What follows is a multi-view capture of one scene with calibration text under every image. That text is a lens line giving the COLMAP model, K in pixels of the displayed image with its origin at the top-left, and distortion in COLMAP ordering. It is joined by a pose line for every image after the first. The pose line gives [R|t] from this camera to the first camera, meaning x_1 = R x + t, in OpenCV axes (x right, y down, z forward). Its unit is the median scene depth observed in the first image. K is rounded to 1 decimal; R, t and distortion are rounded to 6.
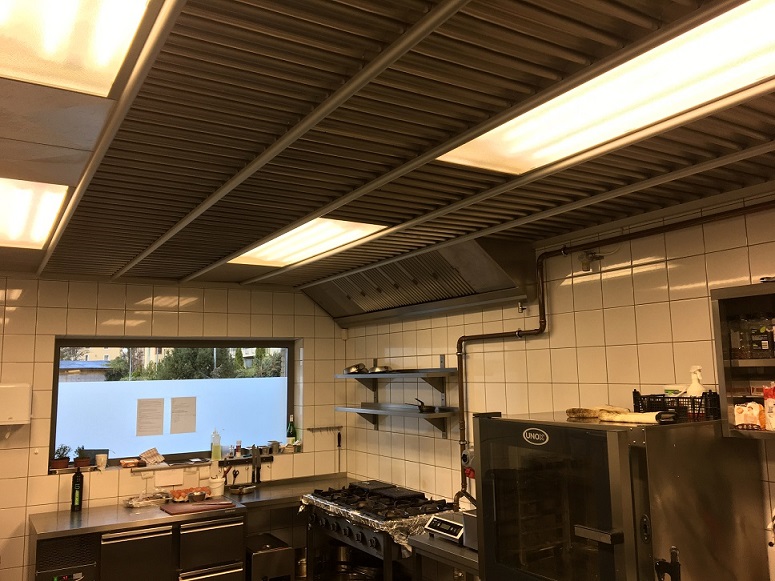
lens RADIAL K [[650.8, 0, 387.5], [0, 650.8, 273.2], [0, 0, 1]] dist [0.074068, -0.269730]
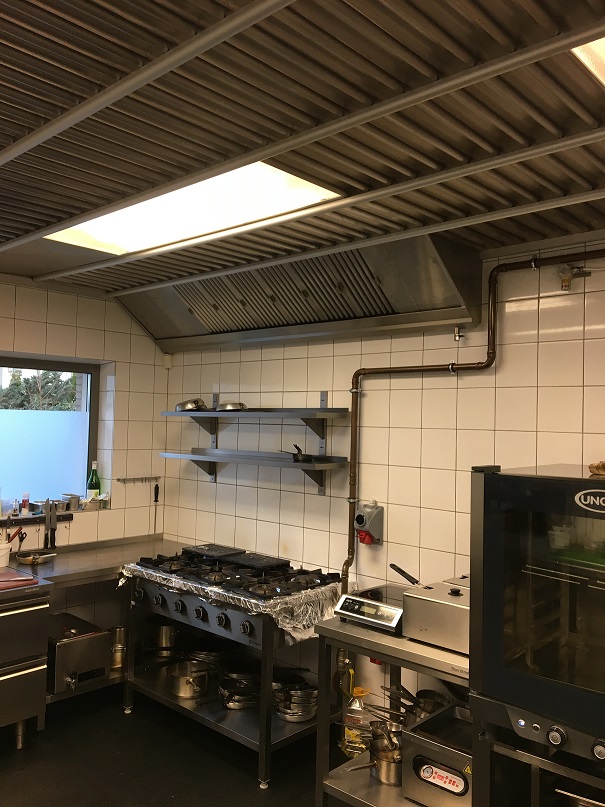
lens RADIAL K [[684.1, 0, 302.5], [0, 684.1, 403.5], [0, 0, 1]] dist [0.012019, -0.005514]
pose [[0.960966, 0.046847, 0.272671, -0.159769], [-0.080595, 0.990217, 0.113910, 0.046712], [-0.264667, -0.131440, 0.955340, 0.211735]]
